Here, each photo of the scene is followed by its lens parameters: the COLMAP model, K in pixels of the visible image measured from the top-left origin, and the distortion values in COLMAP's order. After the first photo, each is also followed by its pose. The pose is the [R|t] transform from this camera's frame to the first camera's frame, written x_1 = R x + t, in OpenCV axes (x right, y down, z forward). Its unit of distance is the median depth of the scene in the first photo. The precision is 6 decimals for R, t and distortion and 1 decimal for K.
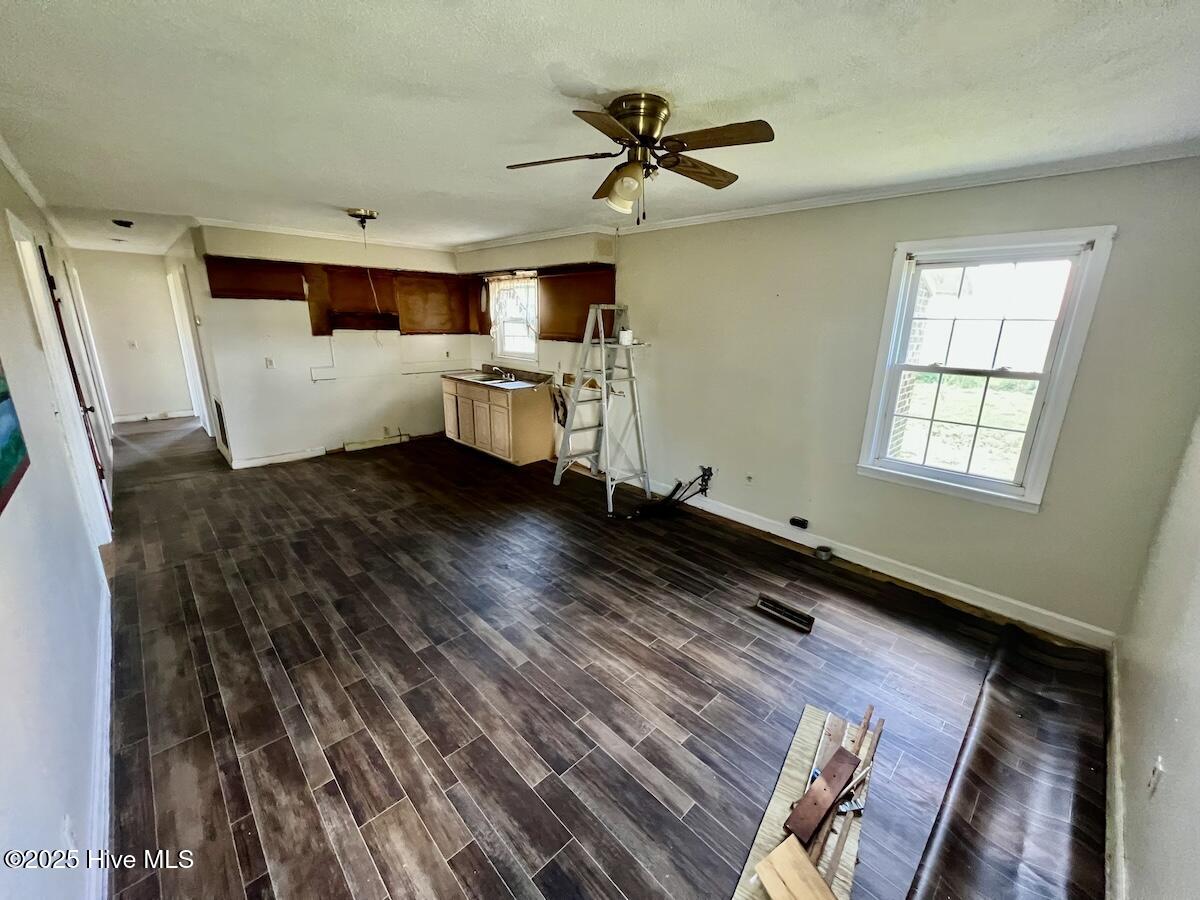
lens RADIAL K [[485.5, 0, 595.5], [0, 485.5, 434.2], [0, 0, 1]] dist [0.001725, 0.000120]
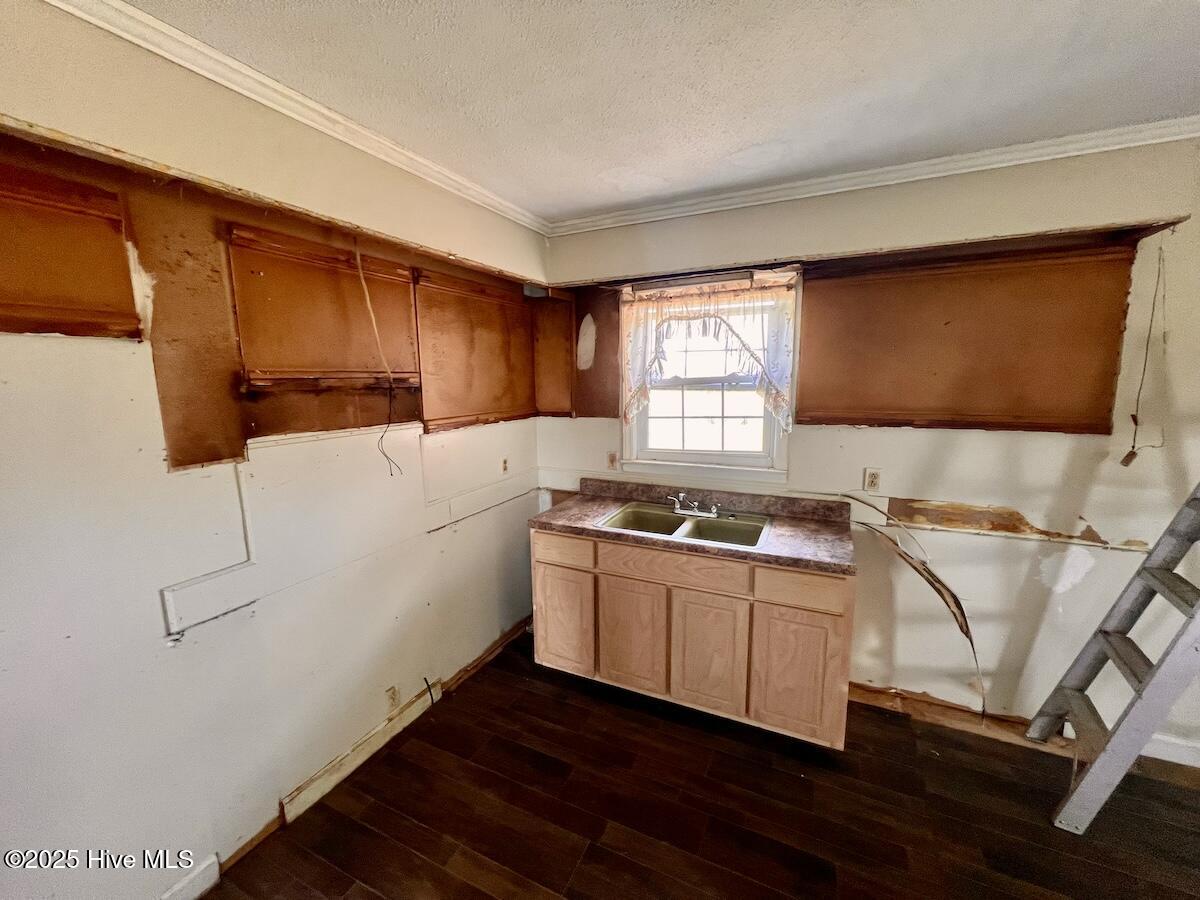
lens RADIAL K [[477.5, 0, 601.4], [0, 477.5, 446.4], [0, 0, 1]] dist [-0.000063, -0.000035]
pose [[0.932537, -0.085022, 0.350921, -0.417635], [0.114766, 0.991276, -0.064810, -0.158189], [-0.342349, 0.100712, 0.934160, 0.621477]]
